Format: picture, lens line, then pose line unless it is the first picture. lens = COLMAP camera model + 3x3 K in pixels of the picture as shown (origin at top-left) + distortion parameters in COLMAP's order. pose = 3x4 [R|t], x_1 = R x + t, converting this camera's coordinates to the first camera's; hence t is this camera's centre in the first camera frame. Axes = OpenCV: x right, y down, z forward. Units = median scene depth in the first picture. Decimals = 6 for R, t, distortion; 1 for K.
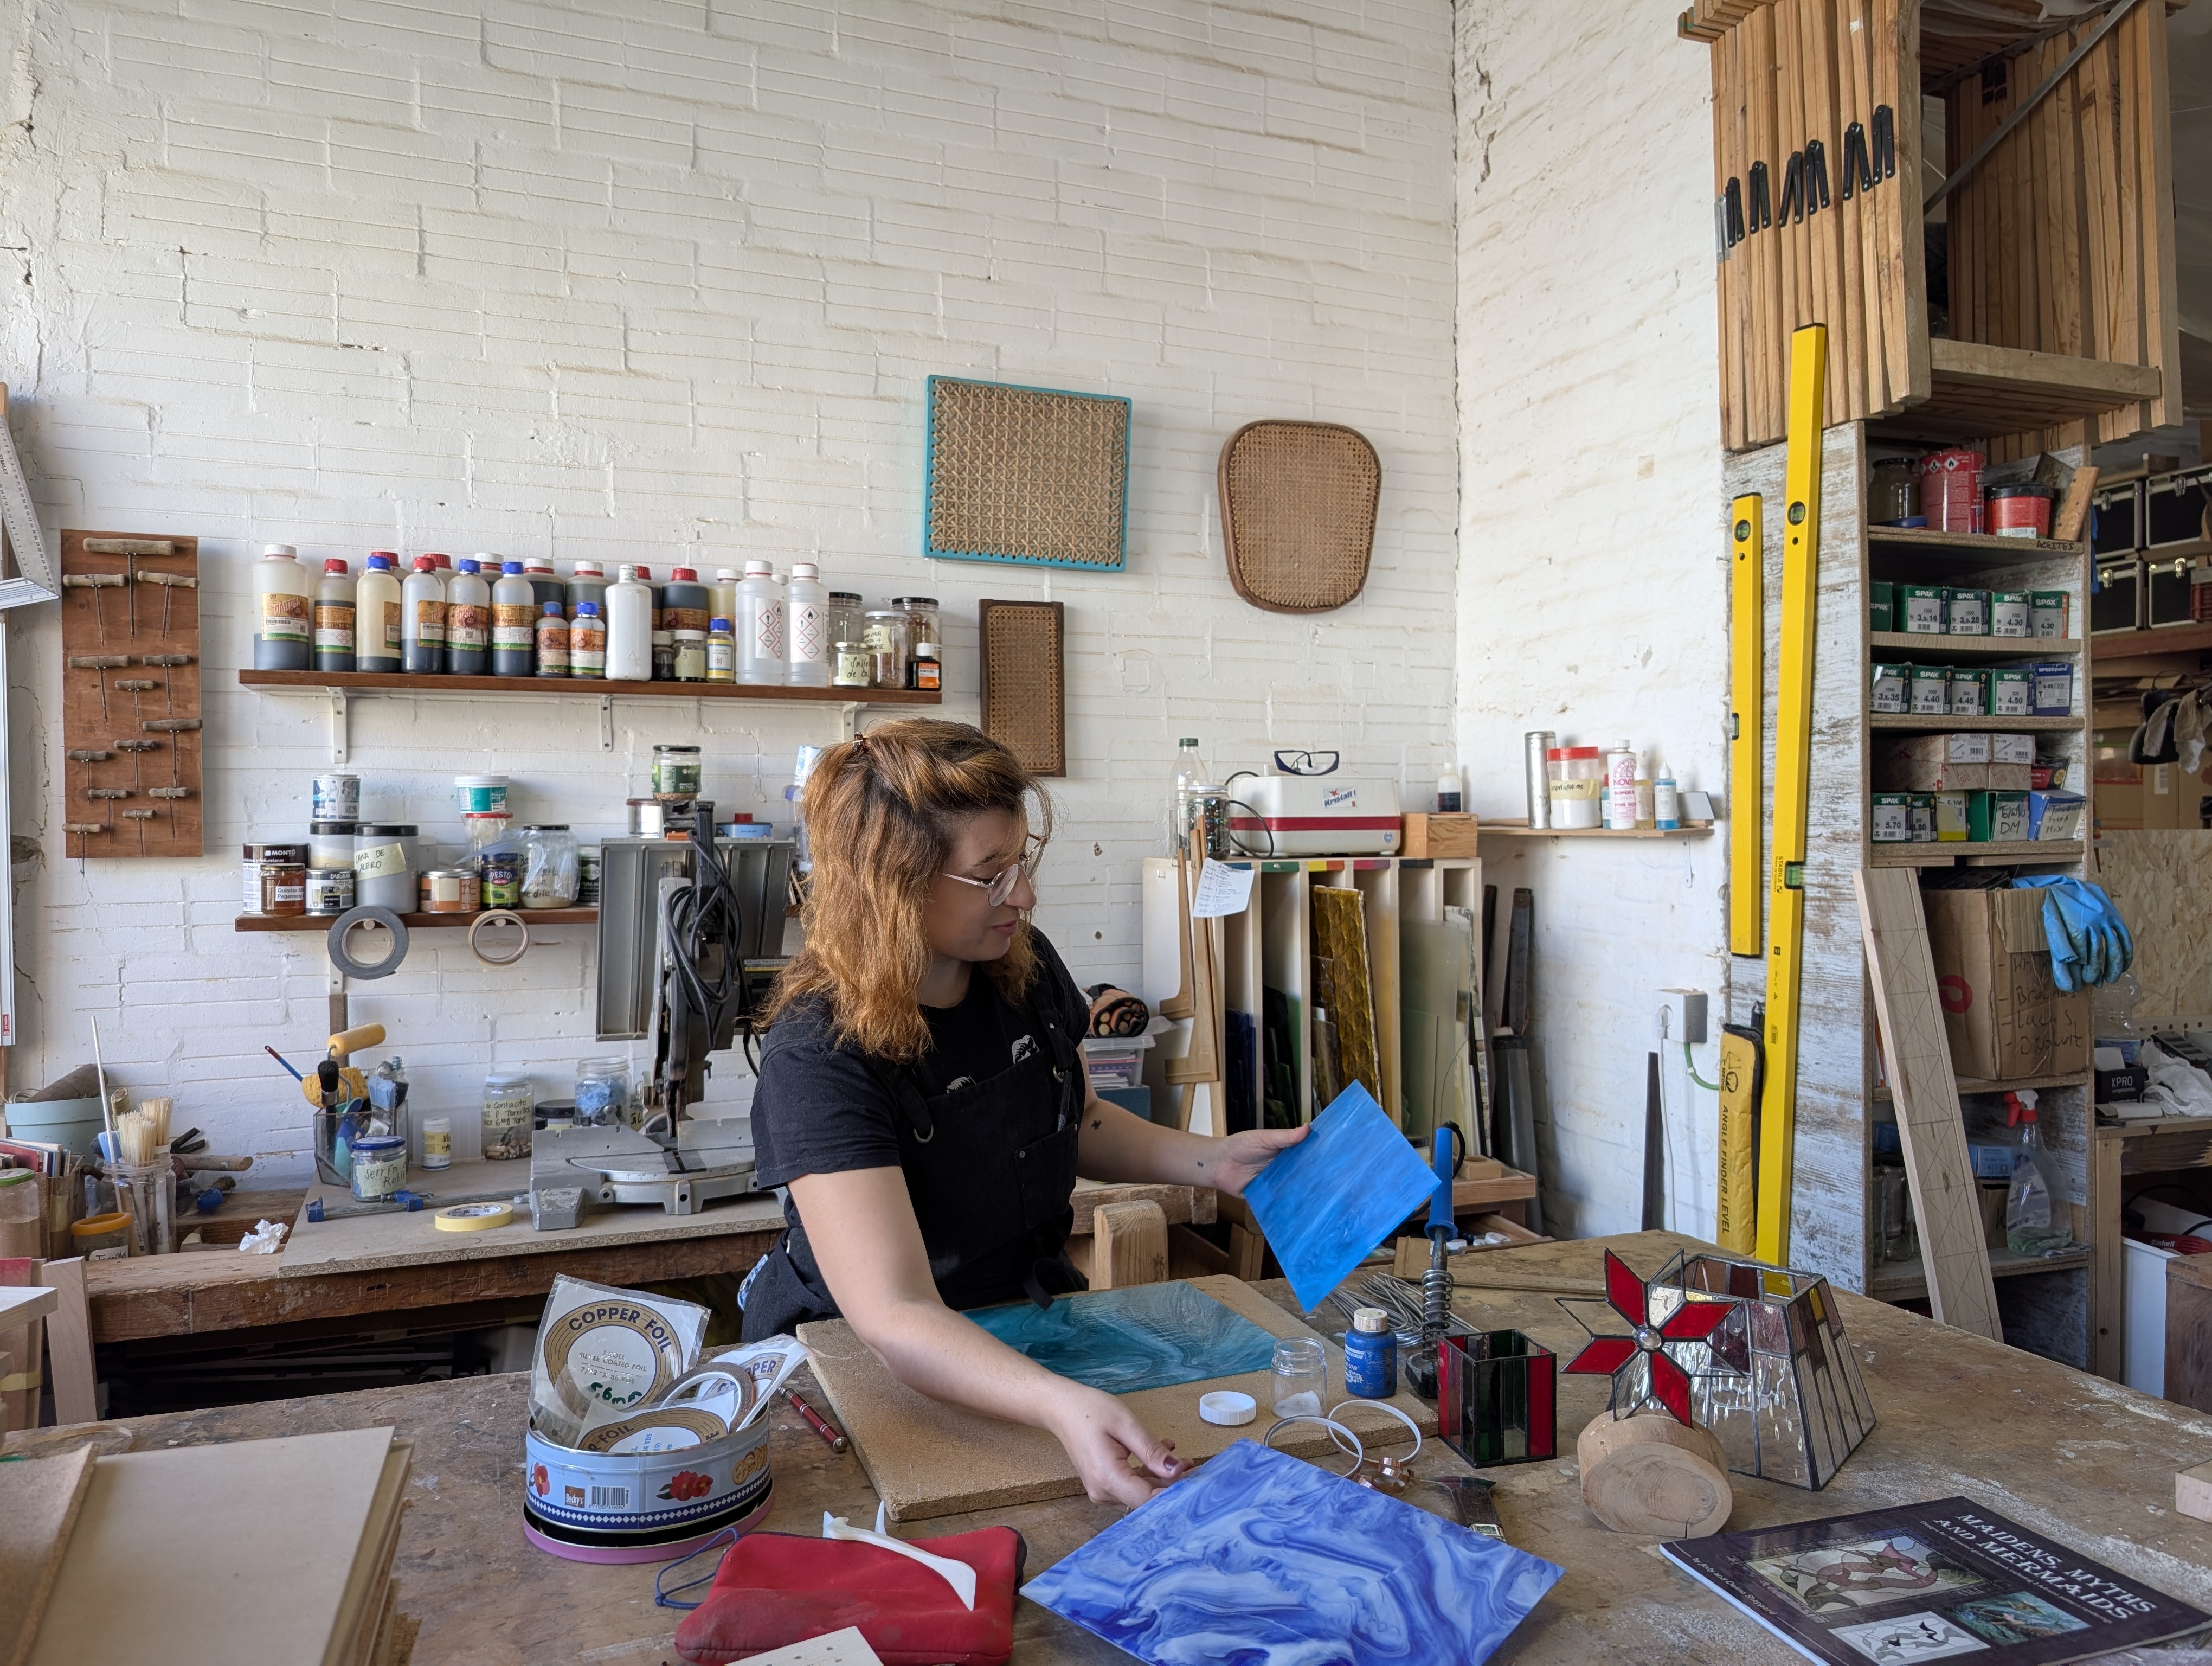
lens RADIAL K [[1620.4, 0, 1104.6], [0, 1620.4, 833.3], [0, 0, 1]] dist [0.003709, -0.005649]
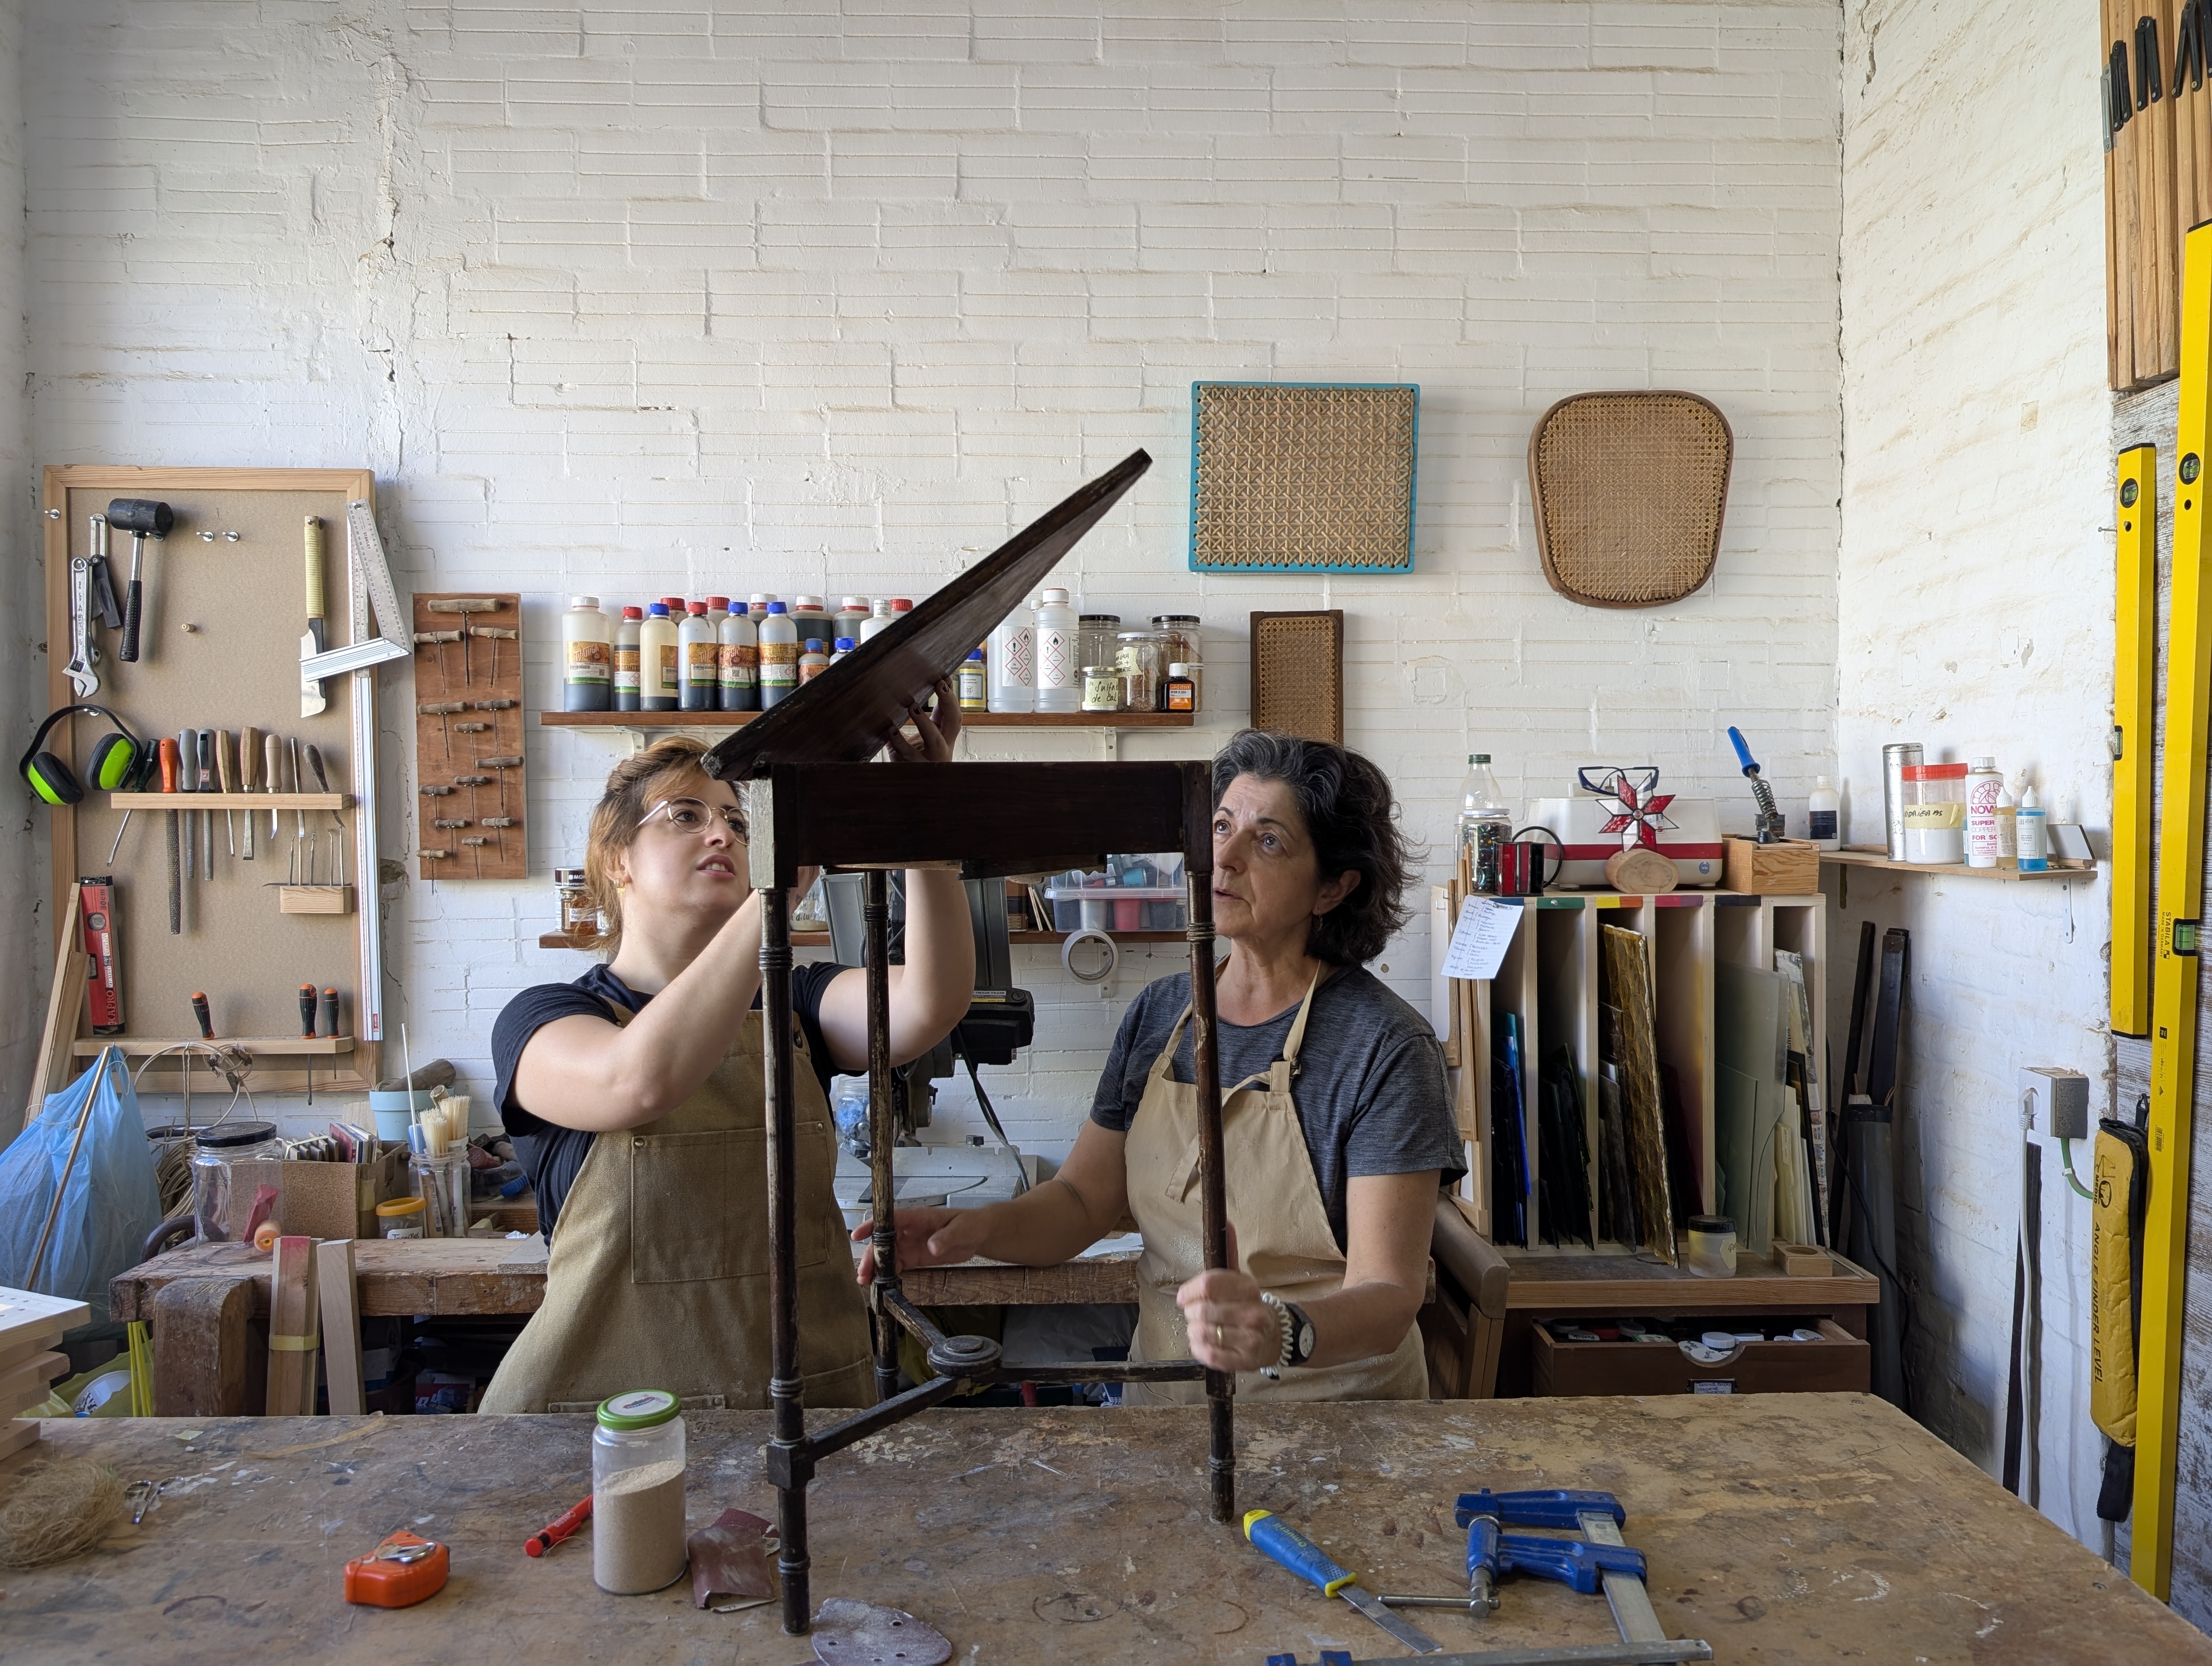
lens RADIAL K [[1616.9, 0, 1106.2], [0, 1616.9, 834.0], [0, 0, 1]] dist [0.001968, 0.002272]
pose [[0.936509, 0.006586, -0.350581, 0.197253], [-0.001217, 0.999879, 0.015534, -0.032240], [0.350640, -0.014121, 0.936404, 0.088425]]
